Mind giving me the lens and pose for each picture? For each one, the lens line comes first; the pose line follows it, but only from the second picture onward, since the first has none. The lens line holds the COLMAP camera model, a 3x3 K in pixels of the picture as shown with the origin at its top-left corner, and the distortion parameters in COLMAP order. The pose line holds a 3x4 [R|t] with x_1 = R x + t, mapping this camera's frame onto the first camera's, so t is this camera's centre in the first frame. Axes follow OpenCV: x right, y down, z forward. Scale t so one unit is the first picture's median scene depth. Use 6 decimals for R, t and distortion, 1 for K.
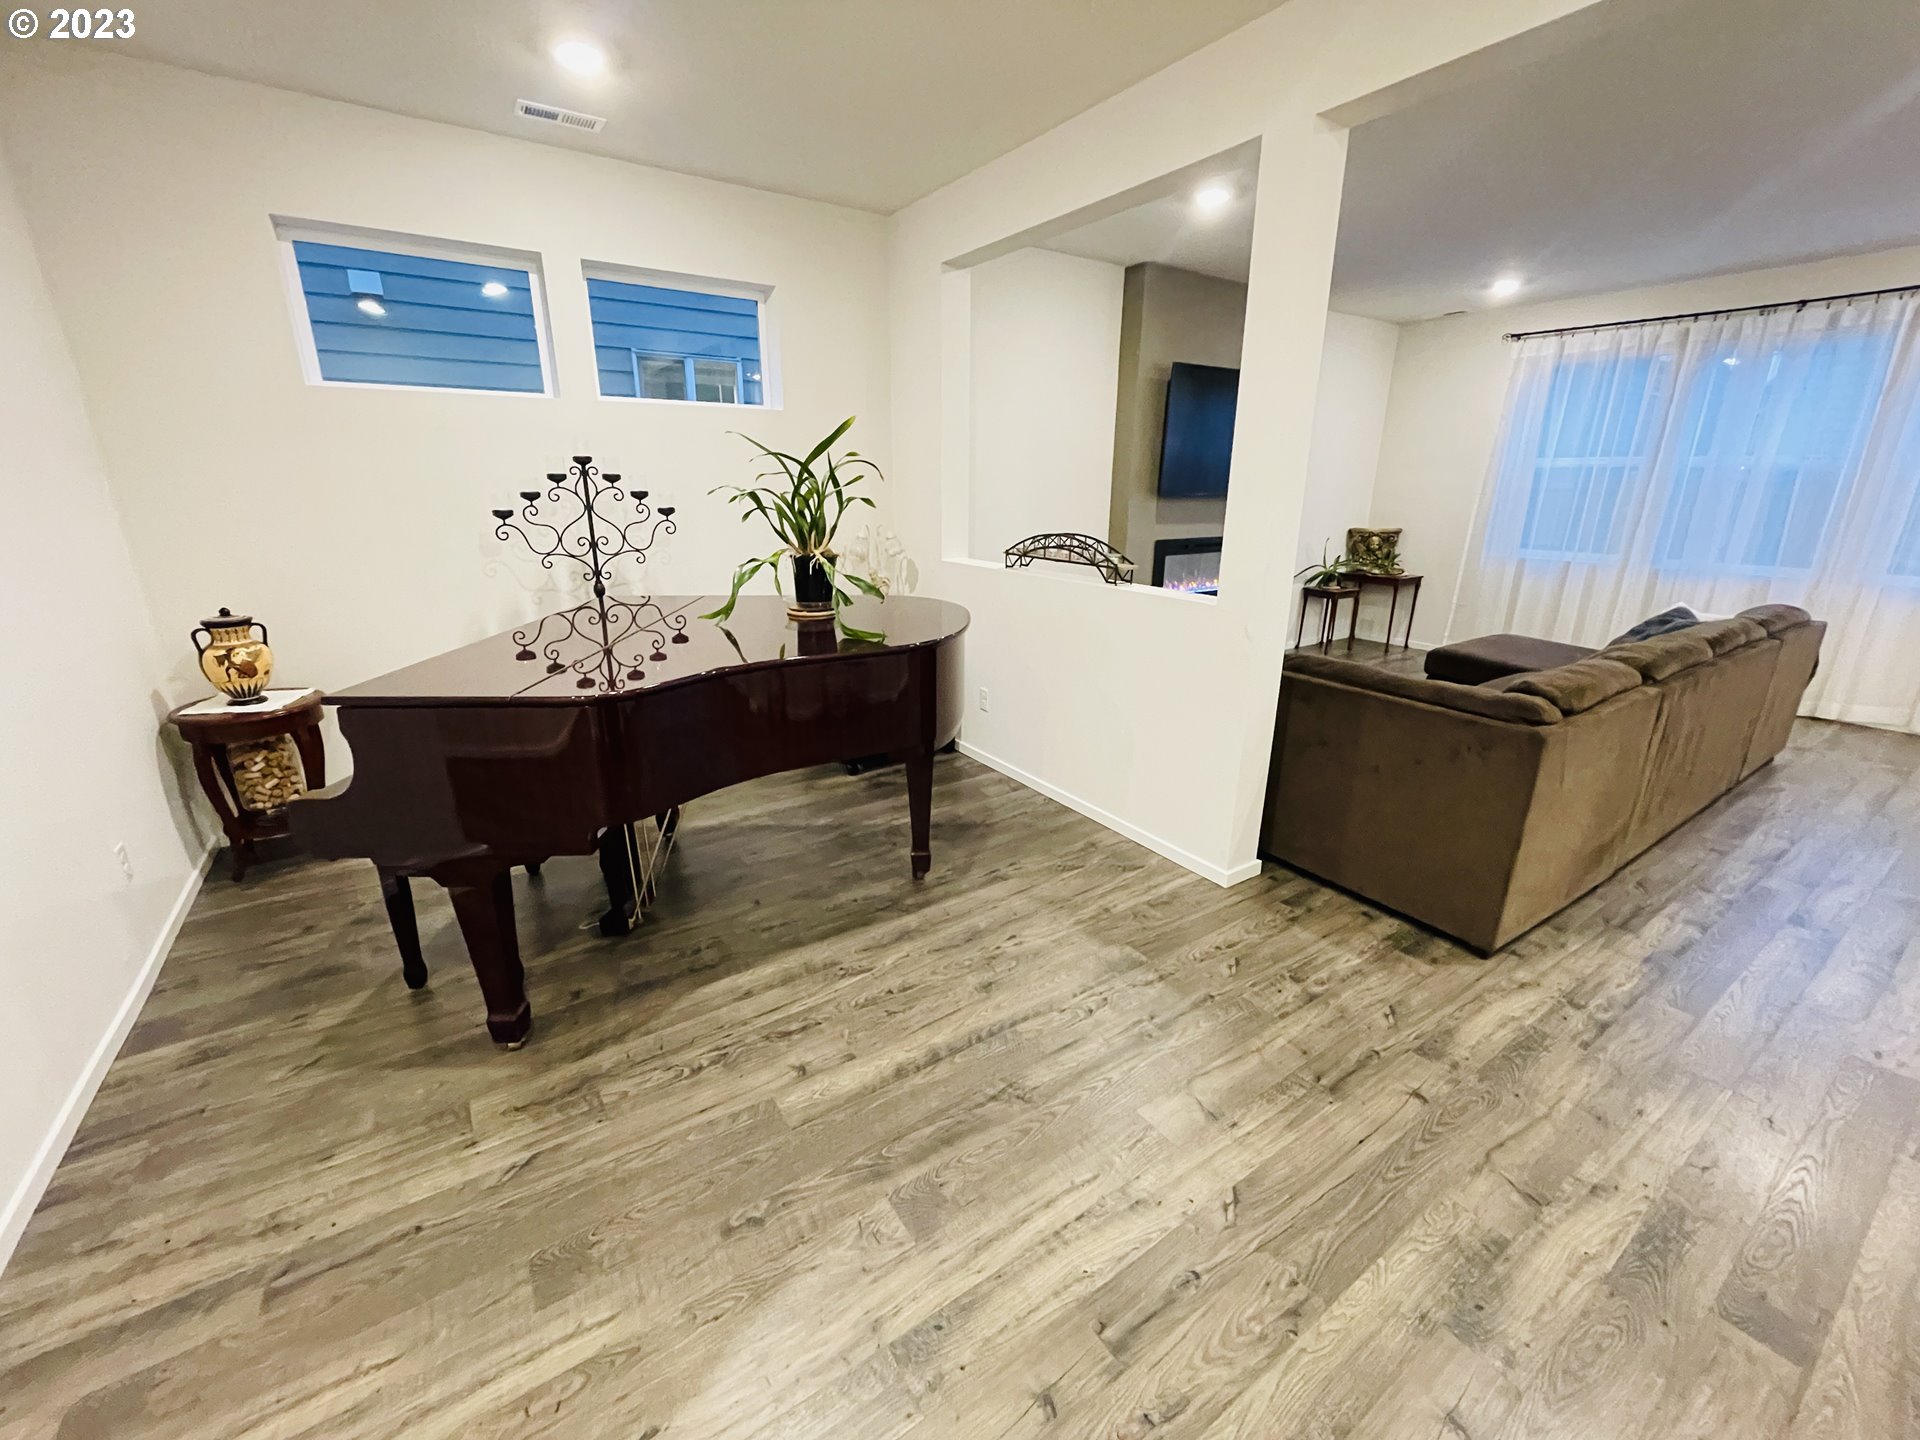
lens RADIAL K [[773.6, 0, 962.9], [0, 773.6, 722.5], [0, 0, 1]] dist [-0.000829, -0.000661]
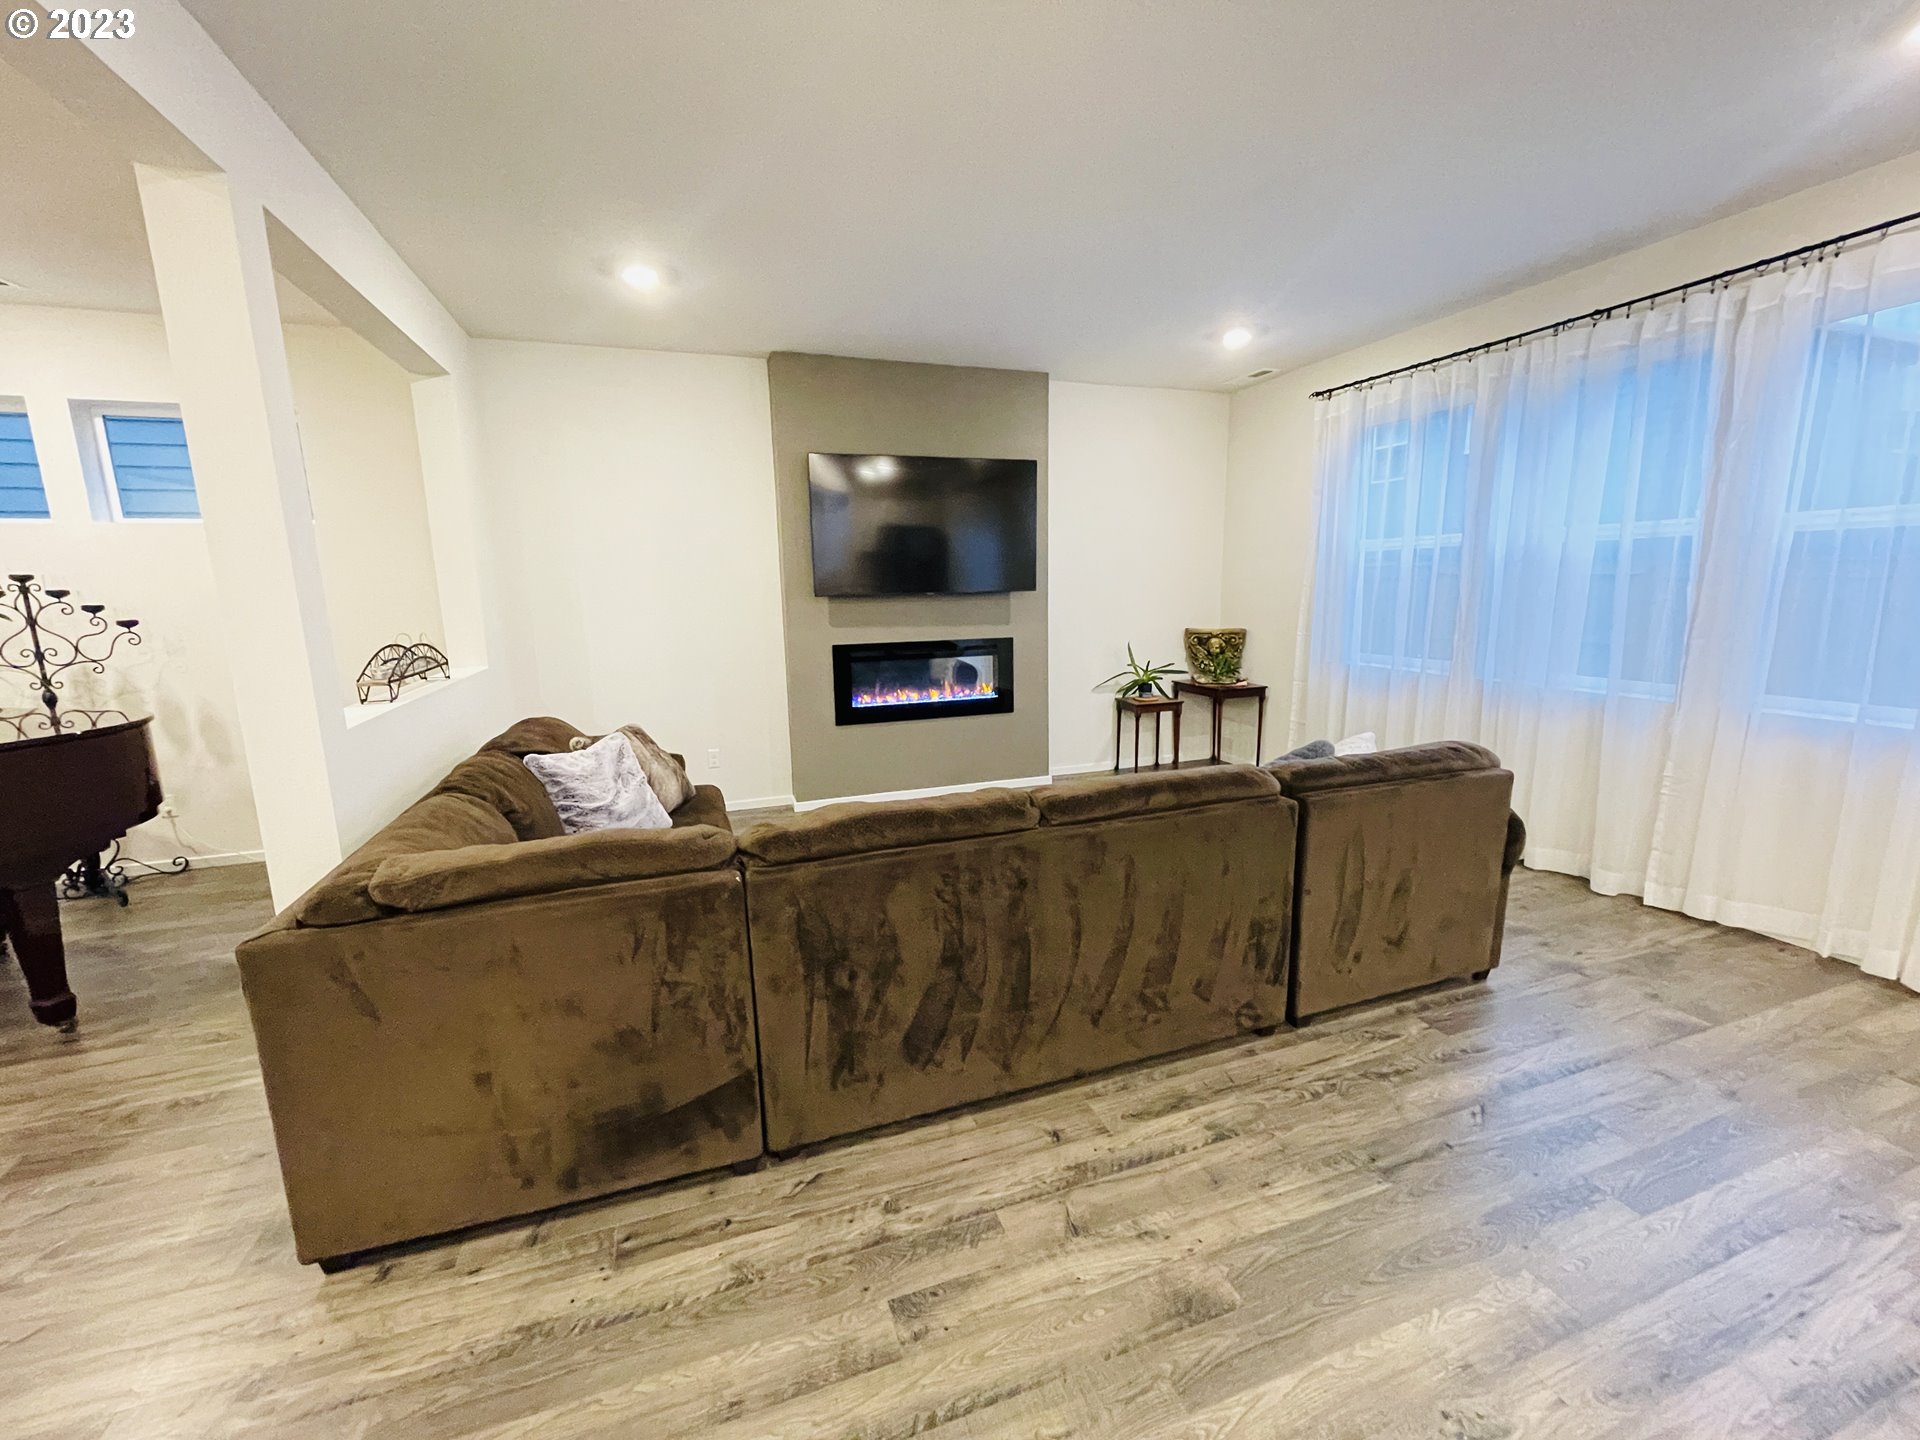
lens RADIAL K [[773.6, 0, 963.3], [0, 773.6, 721.1], [0, 0, 1]] dist [-0.000829, -0.000661]
pose [[0.967989, 0.021836, -0.250040, 1.248424], [-0.052841, 0.991610, -0.117969, -0.107283], [0.245367, 0.127405, 0.961022, 0.395024]]
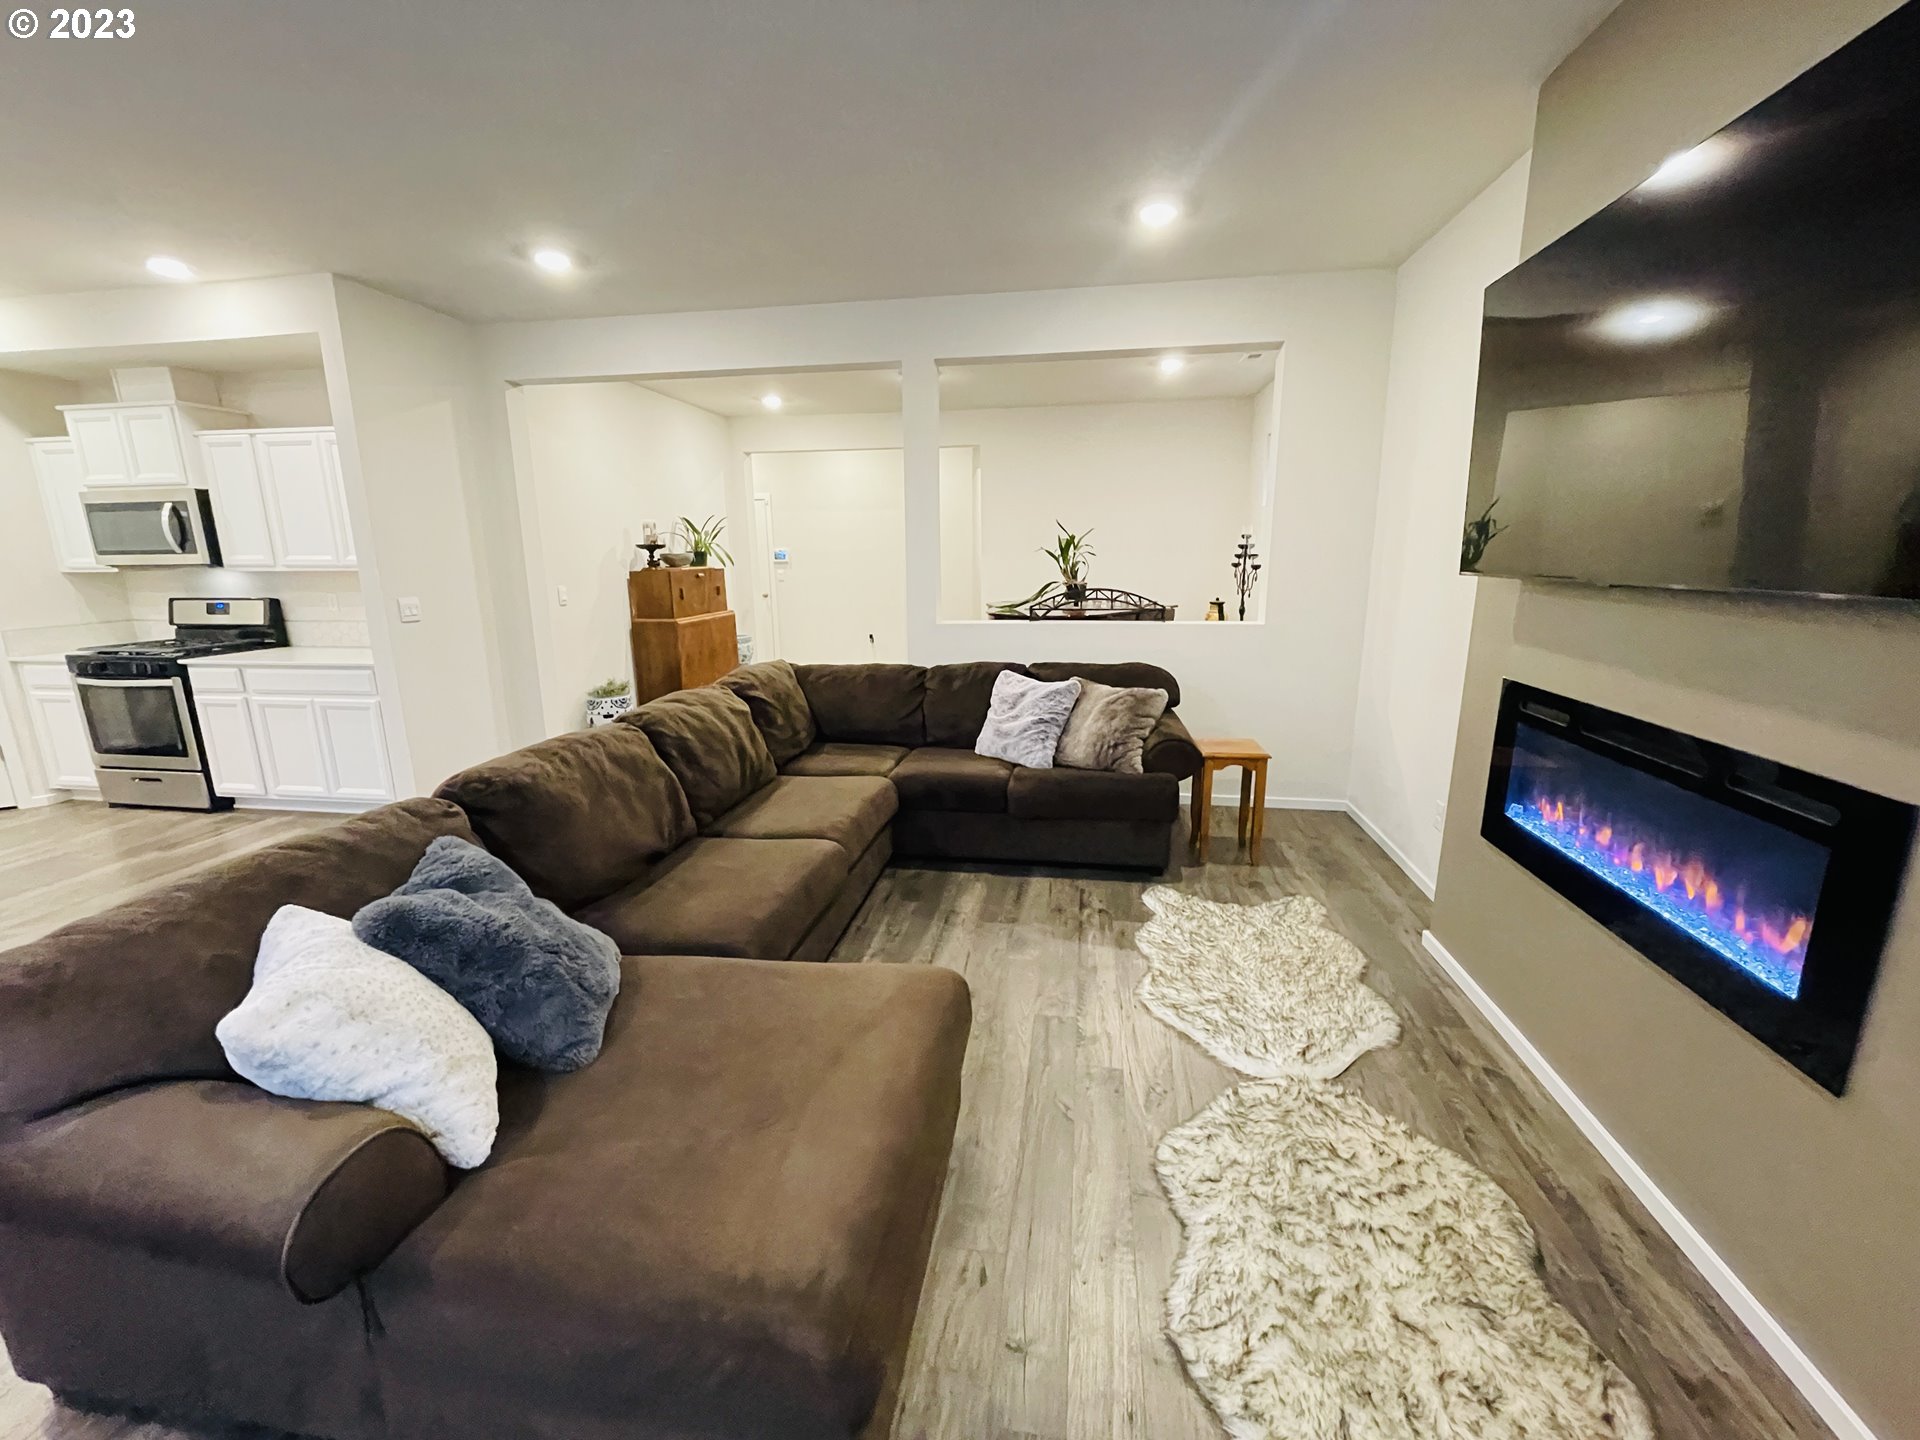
lens RADIAL K [[773.6, 0, 963.0], [0, 773.6, 726.4], [0, 0, 1]] dist [-0.000829, -0.000661]
pose [[-0.679813, 0.162197, -0.715224, 1.554639], [-0.217442, 0.886809, 0.407785, -0.652163], [0.700409, 0.432738, -0.567596, 2.111952]]
